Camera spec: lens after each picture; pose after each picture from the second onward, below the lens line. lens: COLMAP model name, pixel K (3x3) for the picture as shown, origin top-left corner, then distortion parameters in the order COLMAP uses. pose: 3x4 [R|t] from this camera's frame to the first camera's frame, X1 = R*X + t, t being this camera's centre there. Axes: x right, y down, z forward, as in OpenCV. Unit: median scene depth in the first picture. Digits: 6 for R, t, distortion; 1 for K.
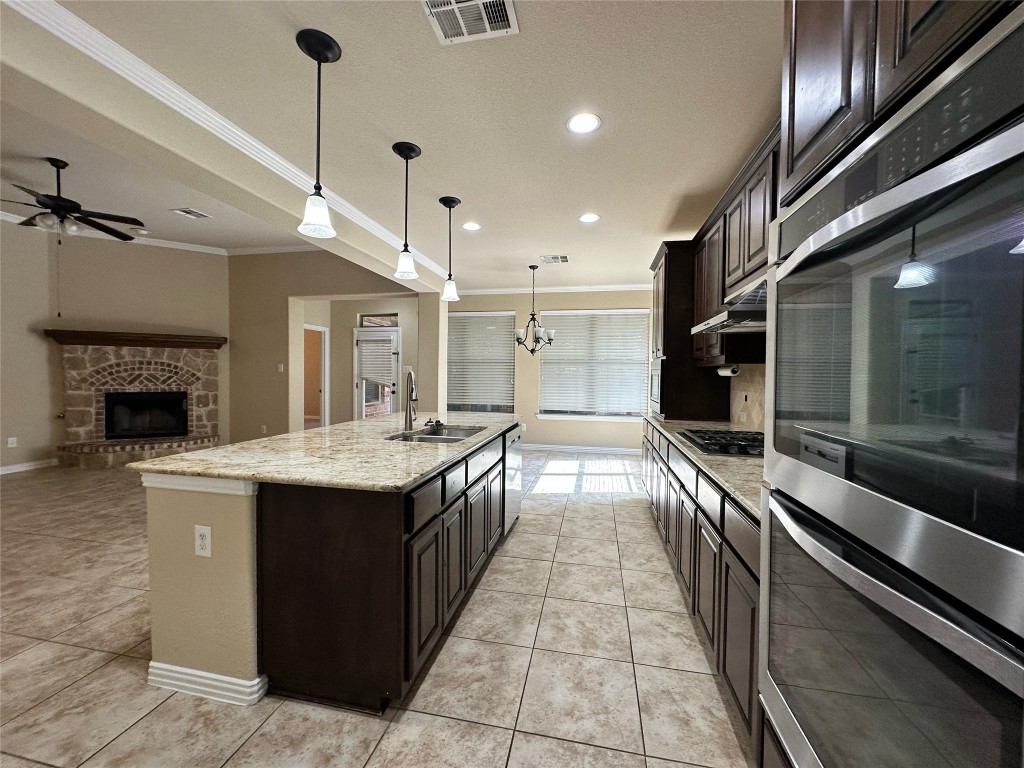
lens RADIAL K [[409.2, 0, 512.0], [0, 409.2, 384.0], [0, 0, 1]] dist [-0.001162, 0.000071]
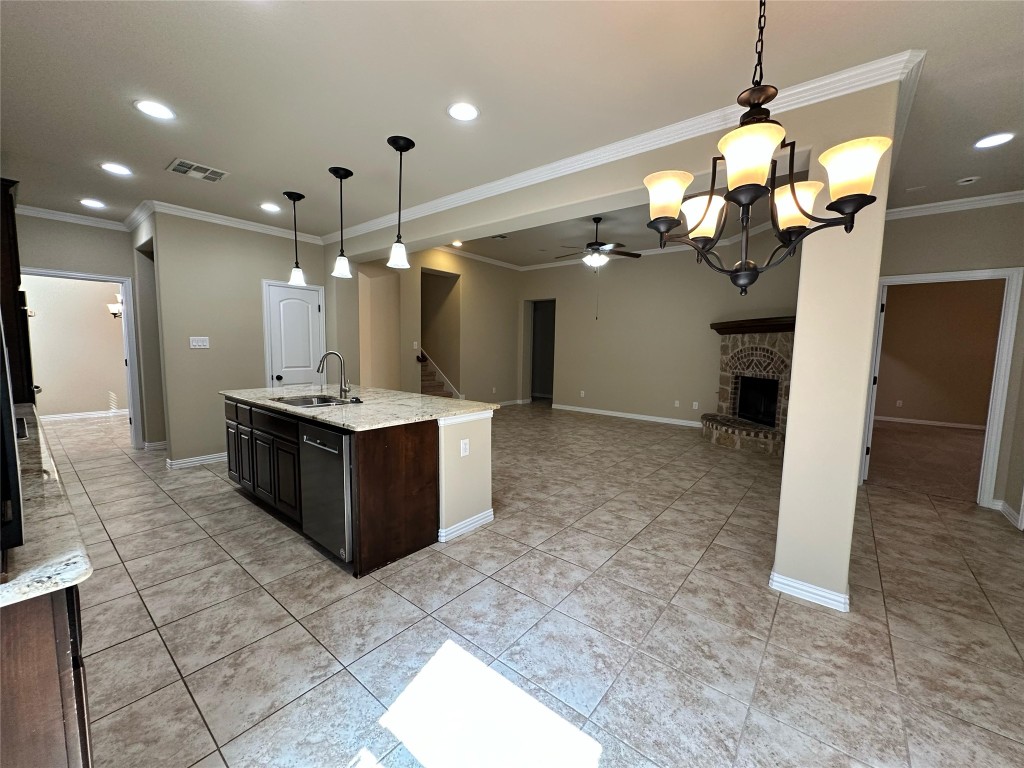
lens RADIAL K [[409.2, 0, 512.0], [0, 409.2, 384.0], [0, 0, 1]] dist [-0.001162, 0.000071]
pose [[-0.460323, 0.064851, -0.885380, 0.308707], [-0.046718, 0.994177, 0.097109, -0.037750], [0.886522, 0.086065, -0.454612, 0.998130]]
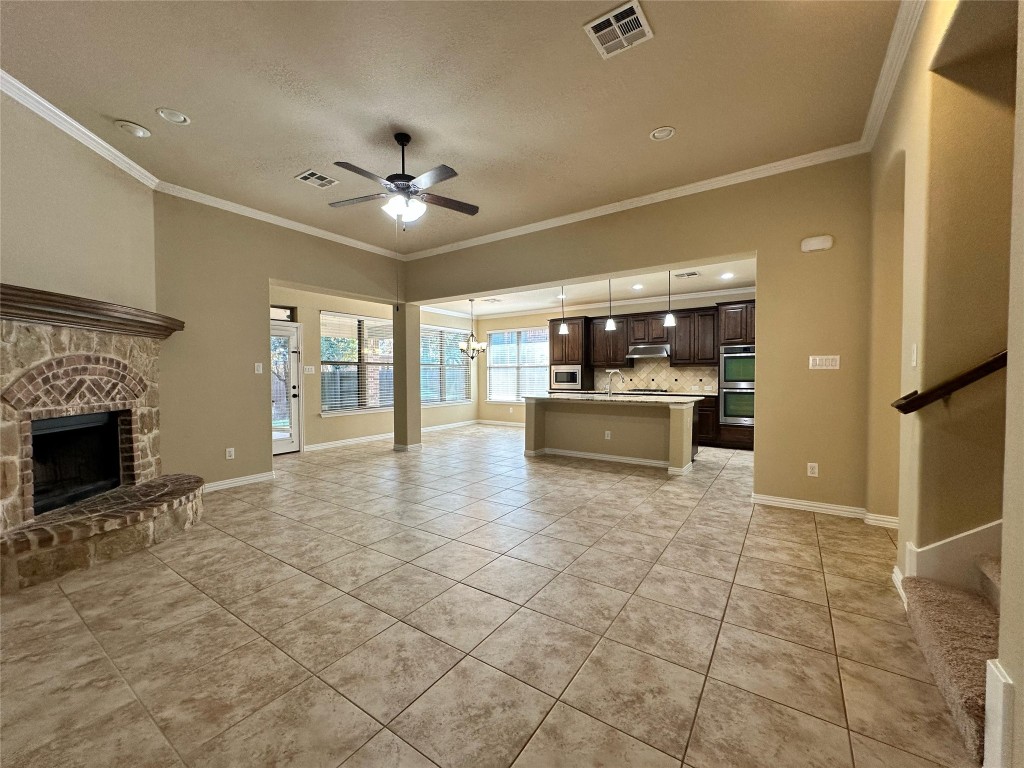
lens RADIAL K [[409.2, 0, 512.0], [0, 409.2, 384.0], [0, 0, 1]] dist [-0.001162, 0.000071]
pose [[0.387203, -0.035039, 0.921328, -1.259002], [0.033453, 0.999154, 0.023940, -0.014912], [-0.921387, 0.021551, 0.388048, 0.302240]]
